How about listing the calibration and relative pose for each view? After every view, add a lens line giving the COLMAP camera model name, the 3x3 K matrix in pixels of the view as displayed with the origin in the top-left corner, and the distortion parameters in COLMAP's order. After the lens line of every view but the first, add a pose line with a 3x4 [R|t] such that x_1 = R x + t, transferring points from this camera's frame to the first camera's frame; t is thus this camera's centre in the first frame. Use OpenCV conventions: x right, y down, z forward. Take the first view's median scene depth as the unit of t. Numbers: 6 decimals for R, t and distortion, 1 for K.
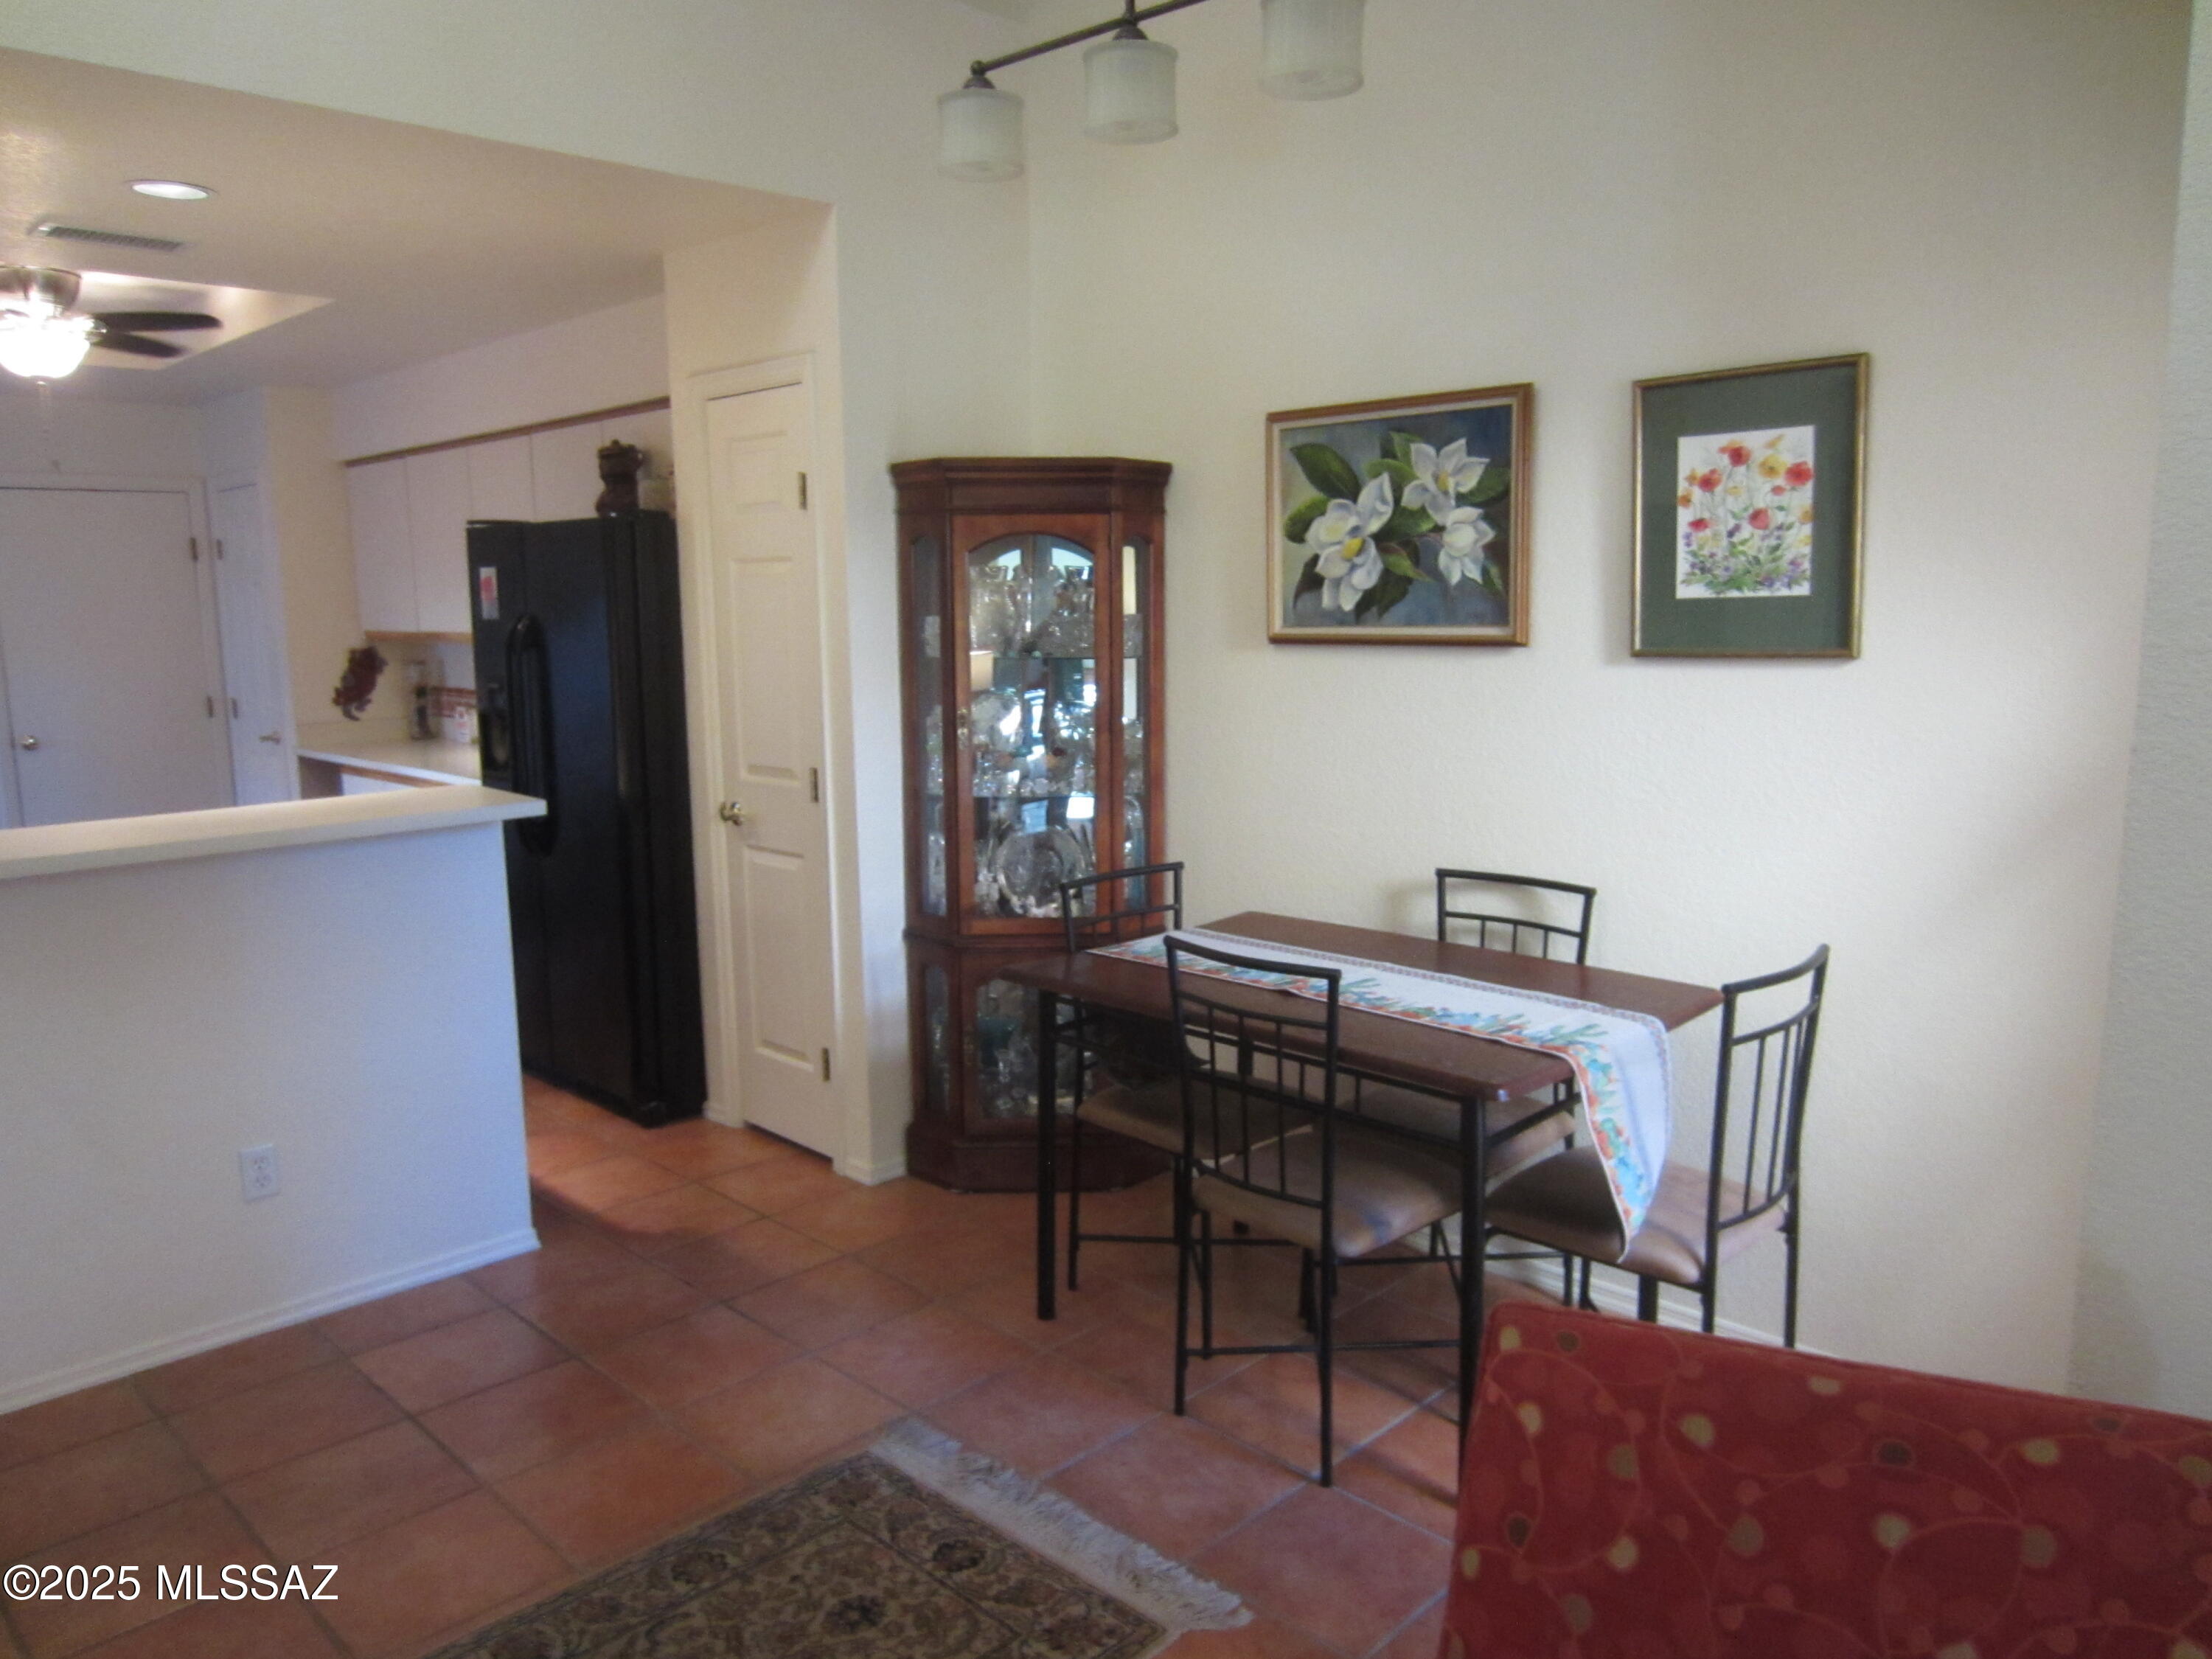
lens RADIAL K [[1614.9, 0, 1106.0], [0, 1614.9, 829.5], [0, 0, 1]] dist [-0.000210, -0.000170]
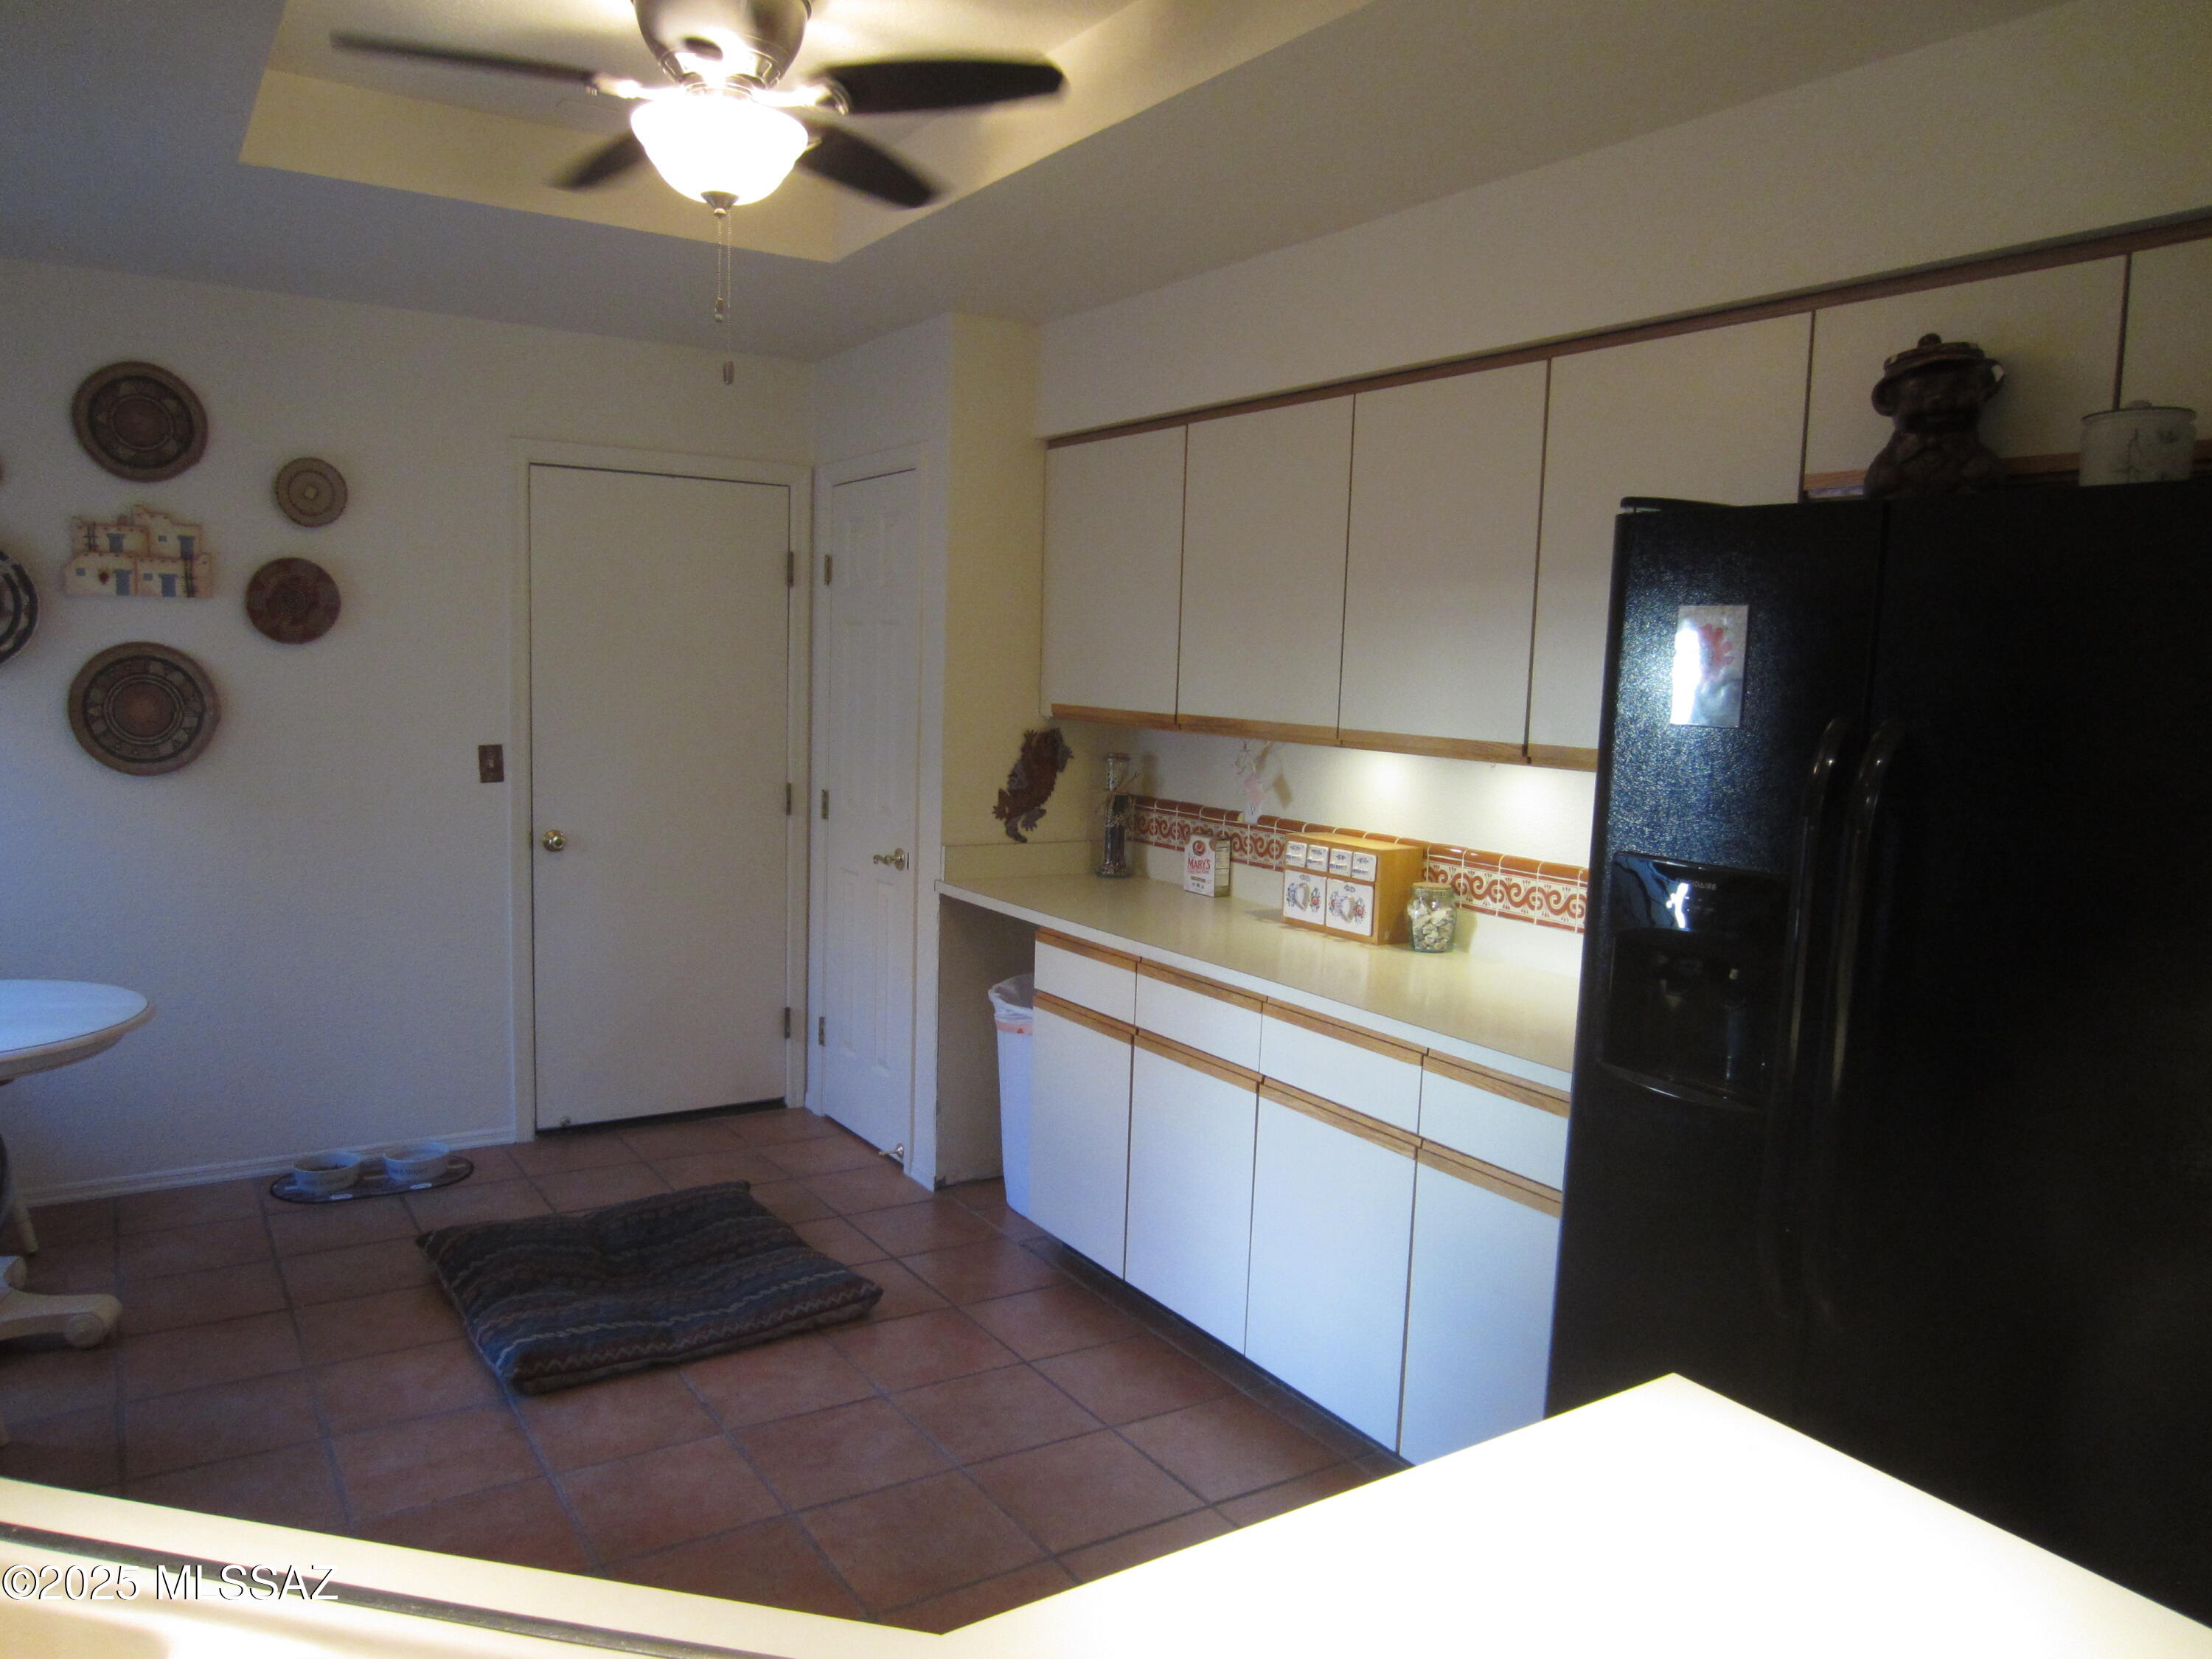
lens RADIAL K [[1547.6, 0, 1106.0], [0, 1547.6, 829.5], [0, 0, 1]] dist [-0.026556, 0.002832]
pose [[0.980047, 0.070910, -0.185685, -0.319448], [-0.078343, 0.996380, -0.032996, -0.055022], [0.182673, 0.046885, 0.982055, 0.405732]]
